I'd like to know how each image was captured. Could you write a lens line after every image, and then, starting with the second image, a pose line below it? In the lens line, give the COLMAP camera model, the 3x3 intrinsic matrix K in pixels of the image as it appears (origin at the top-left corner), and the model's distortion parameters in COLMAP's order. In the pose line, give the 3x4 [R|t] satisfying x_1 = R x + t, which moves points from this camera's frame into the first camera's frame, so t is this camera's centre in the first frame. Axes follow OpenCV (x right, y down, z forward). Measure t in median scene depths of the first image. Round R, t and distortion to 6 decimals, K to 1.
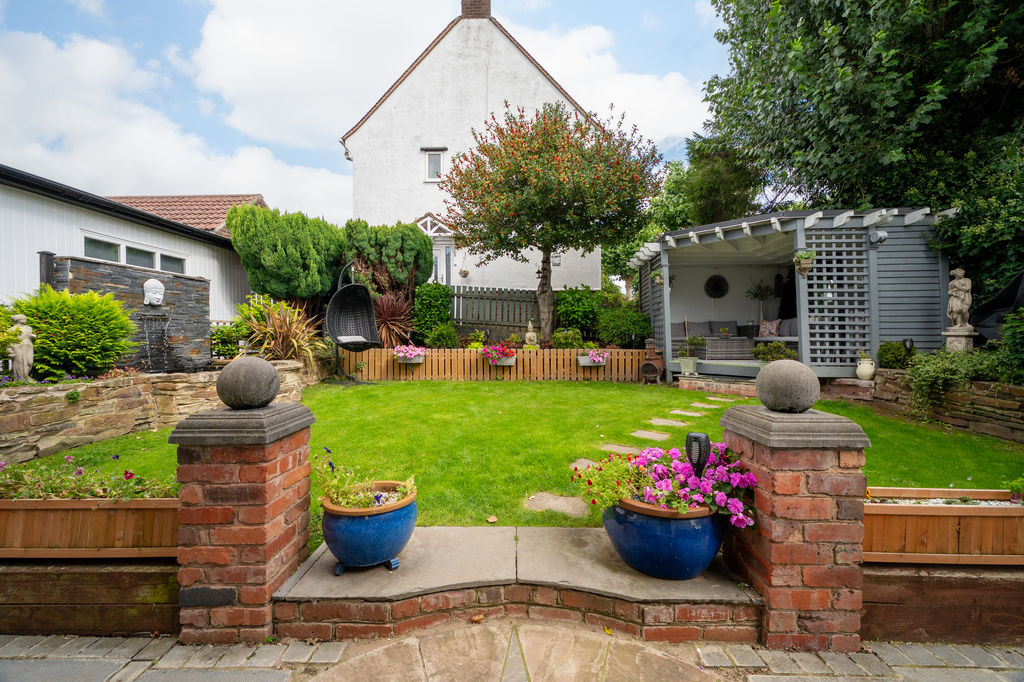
lens RADIAL K [[405.9, 0, 509.7], [0, 405.9, 341.2], [0, 0, 1]] dist [0.001478, -0.000243]
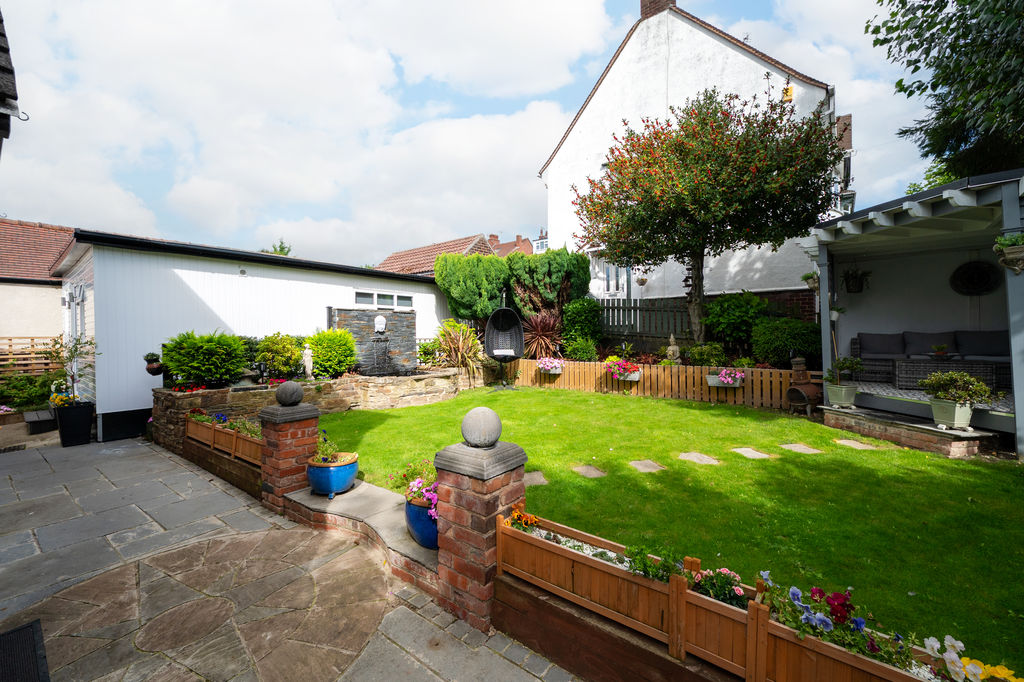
lens RADIAL K [[419.3, 0, 506.1], [0, 419.3, 341.3], [0, 0, 1]] dist [0.001699, -0.000664]
pose [[0.795138, 0.001368, -0.606427, 0.379833], [0.000949, 0.999993, 0.003501, -0.041765], [0.606427, -0.003359, 0.795132, -0.009252]]
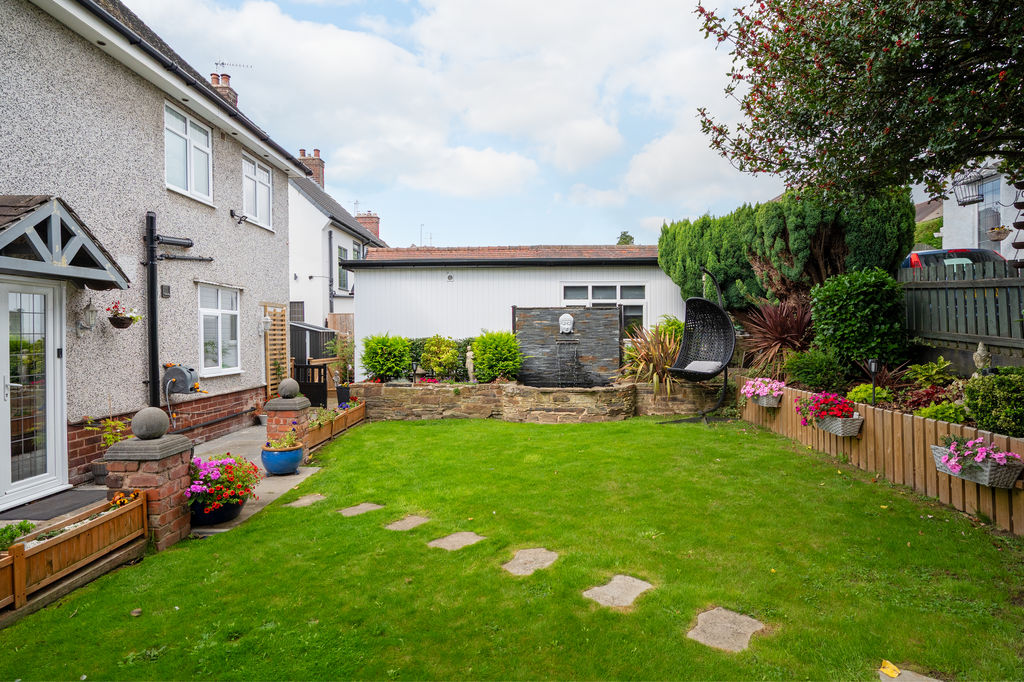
lens RADIAL K [[549.3, 0, 508.4], [0, 549.3, 336.9], [0, 0, 1]] dist [-0.004172, -0.000154]
pose [[-0.019221, 0.007300, -0.999789, 0.691324], [-0.007226, 0.999946, 0.007440, -0.064128], [0.999789, 0.007368, -0.019167, 0.614446]]
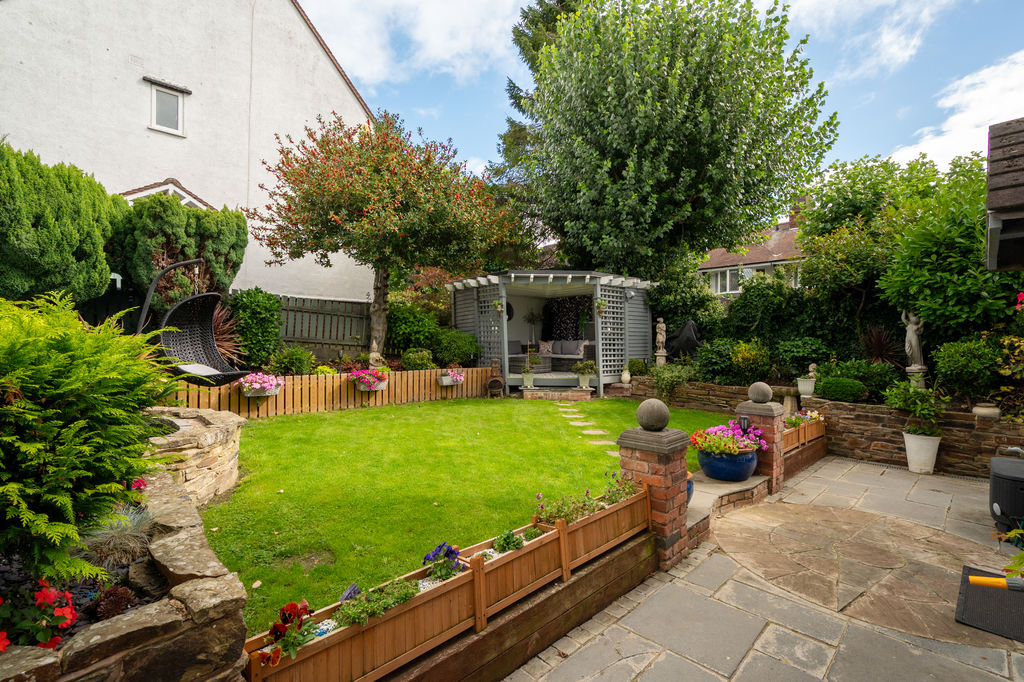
lens RADIAL K [[478.6, 0, 511.5], [0, 478.6, 341.6], [0, 0, 1]] dist [0.000000, 0.000071]
pose [[0.692154, 0.002313, 0.721746, -0.594081], [0.003970, 0.999968, -0.007011, -0.043549], [-0.721739, 0.007718, 0.692122, 0.018453]]
